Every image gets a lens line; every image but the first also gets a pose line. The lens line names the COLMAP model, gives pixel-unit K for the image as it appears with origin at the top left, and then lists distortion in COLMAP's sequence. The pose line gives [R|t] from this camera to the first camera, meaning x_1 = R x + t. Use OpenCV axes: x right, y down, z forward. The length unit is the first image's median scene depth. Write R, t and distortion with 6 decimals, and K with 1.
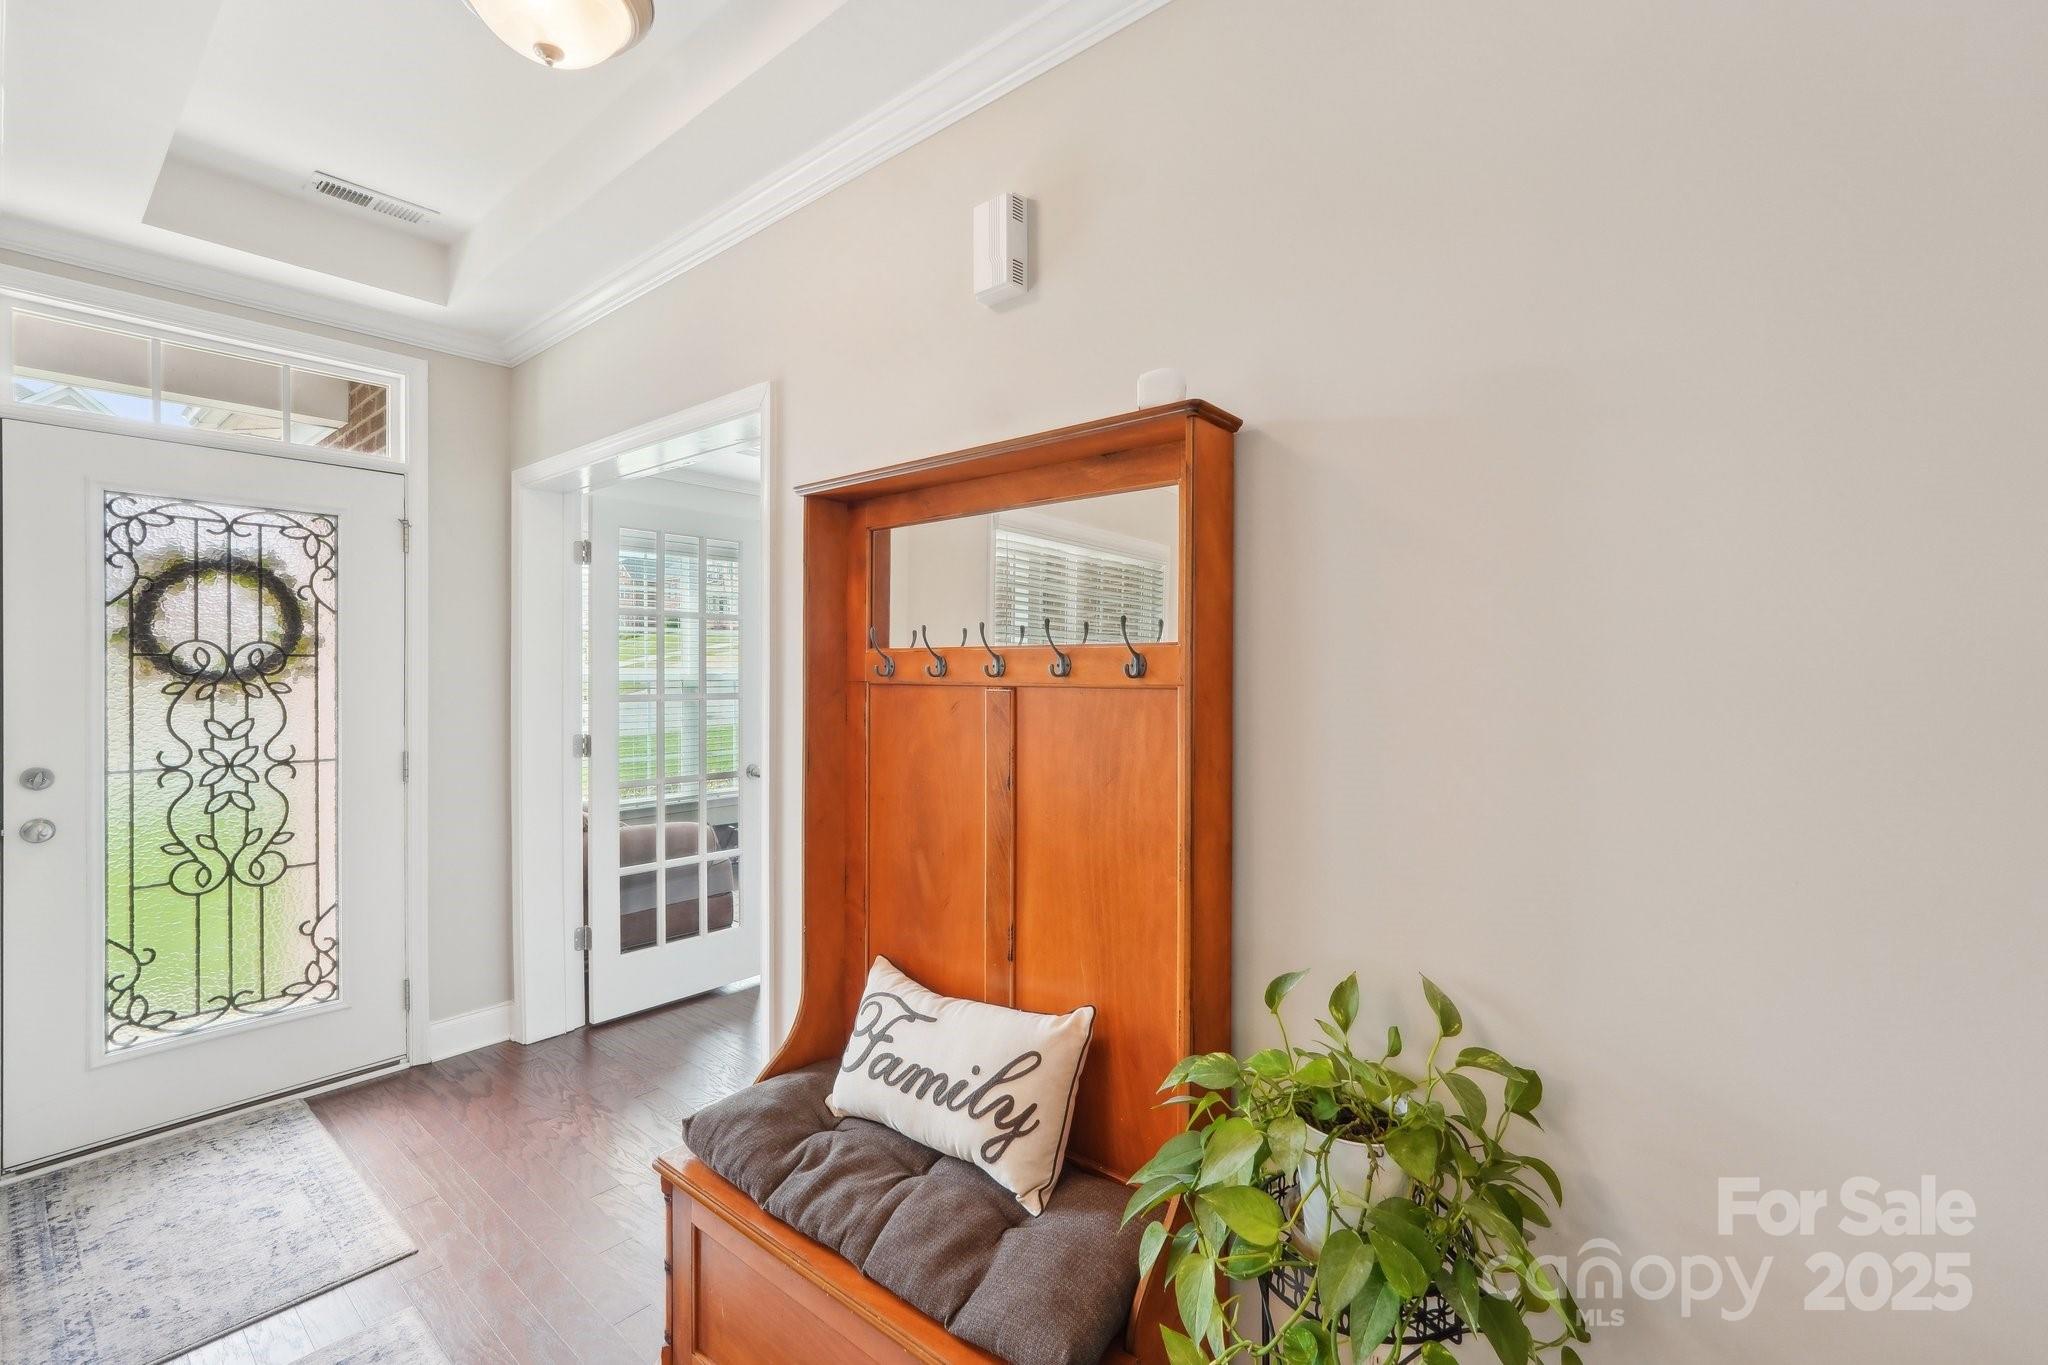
lens RADIAL K [[897.0, 0, 1039.3], [0, 897.0, 679.4], [0, 0, 1]] dist [0.000708, 0.000255]
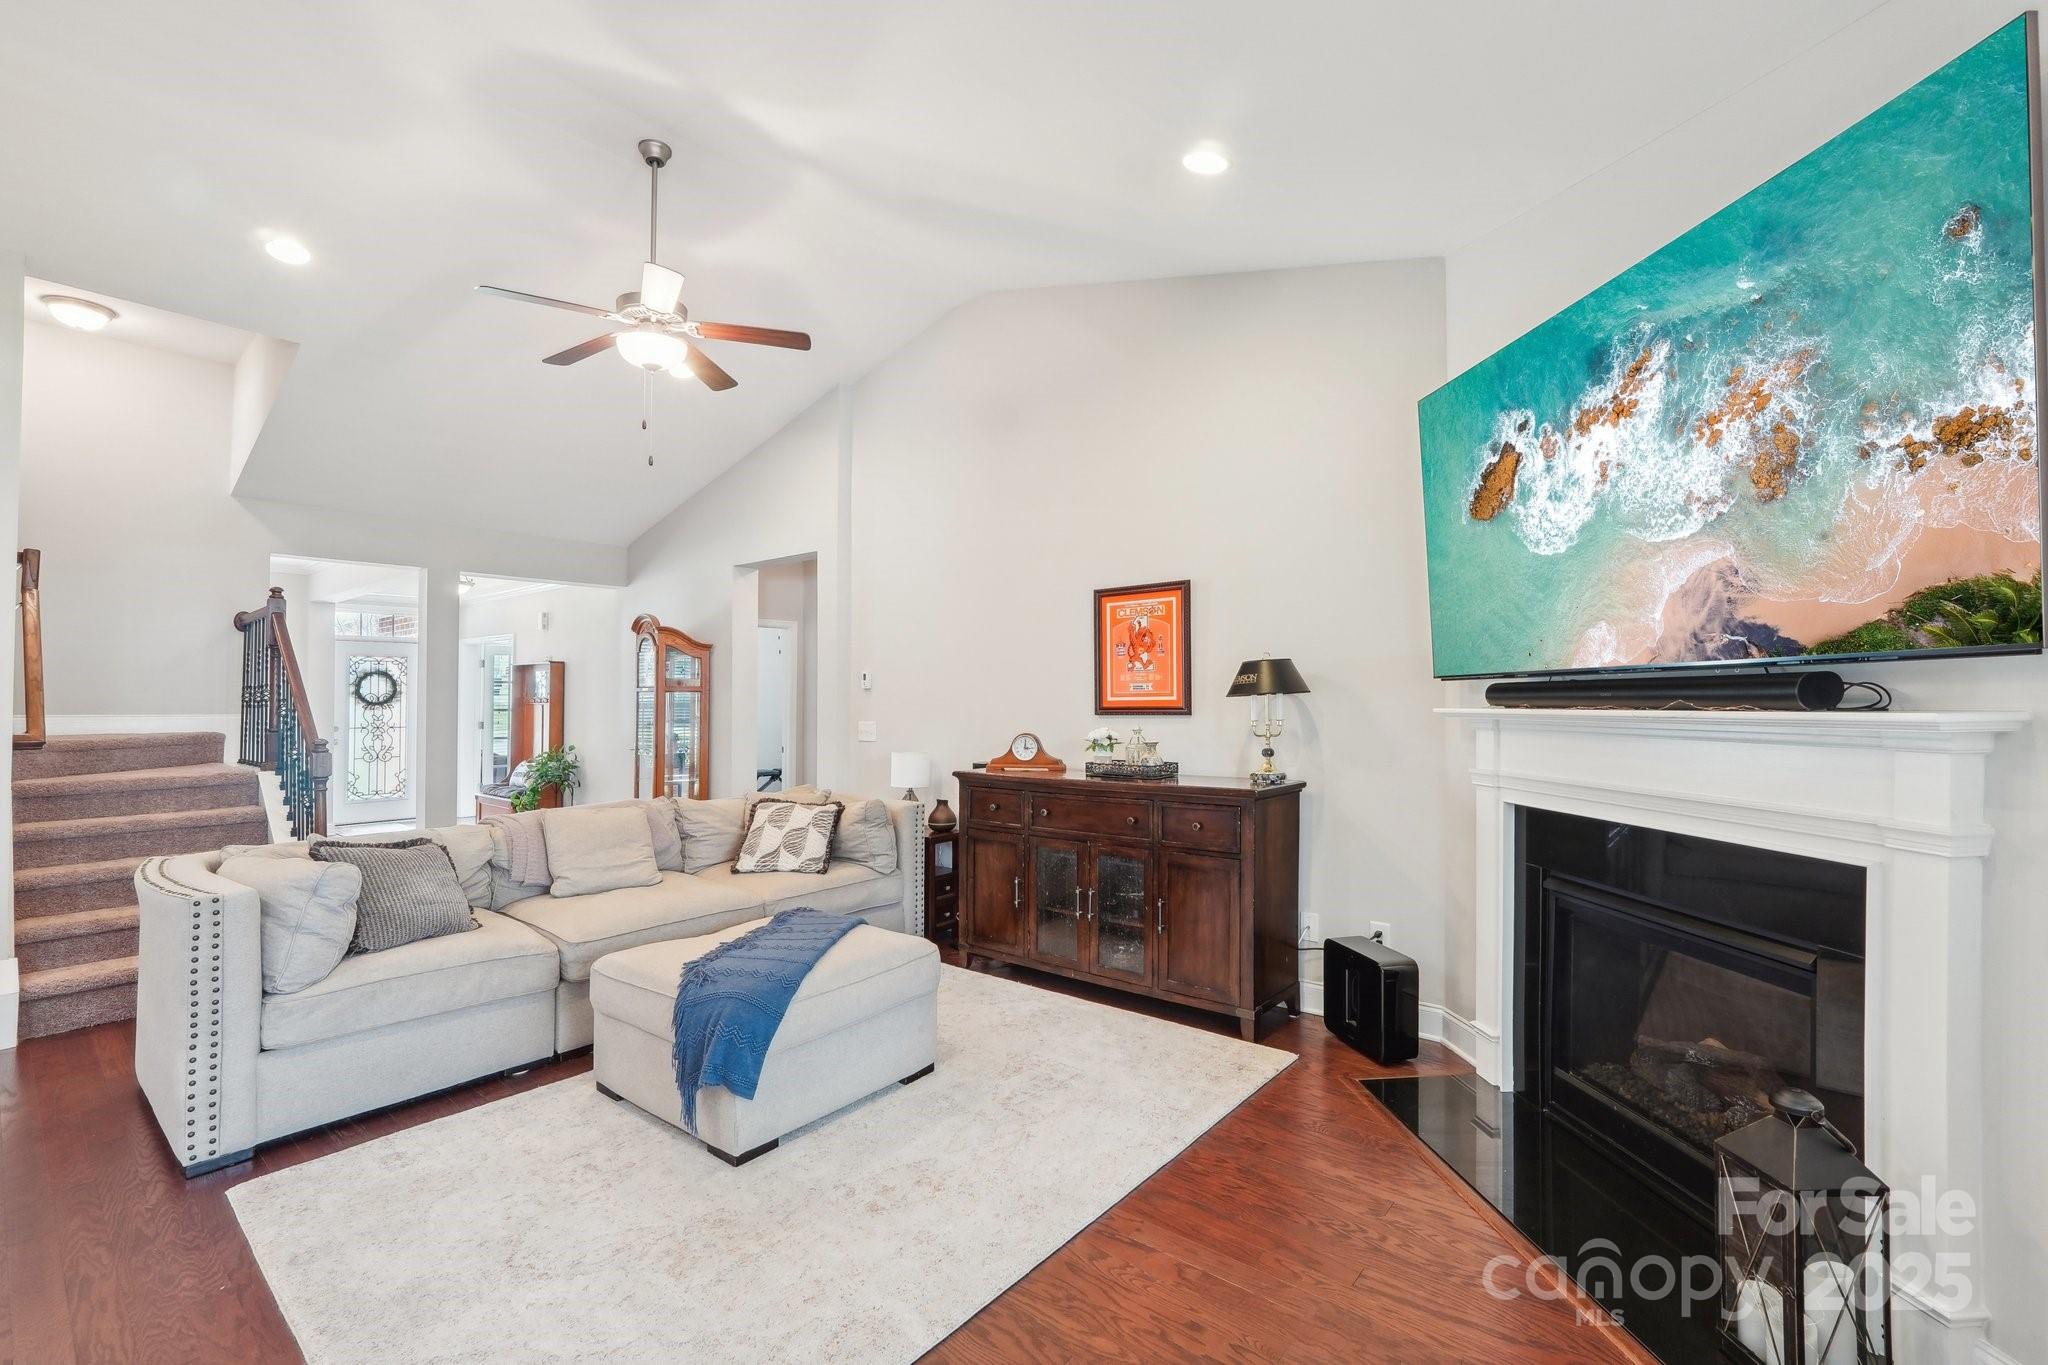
lens RADIAL K [[873.0, 0, 1024.0], [0, 873.0, 682.5], [0, 0, 1]] dist [-0.001421, 0.000727]
pose [[0.999978, -0.001379, -0.006429, 1.706691], [0.001203, 0.999626, -0.027319, 0.012026], [0.006465, 0.027311, 0.999606, -2.473104]]
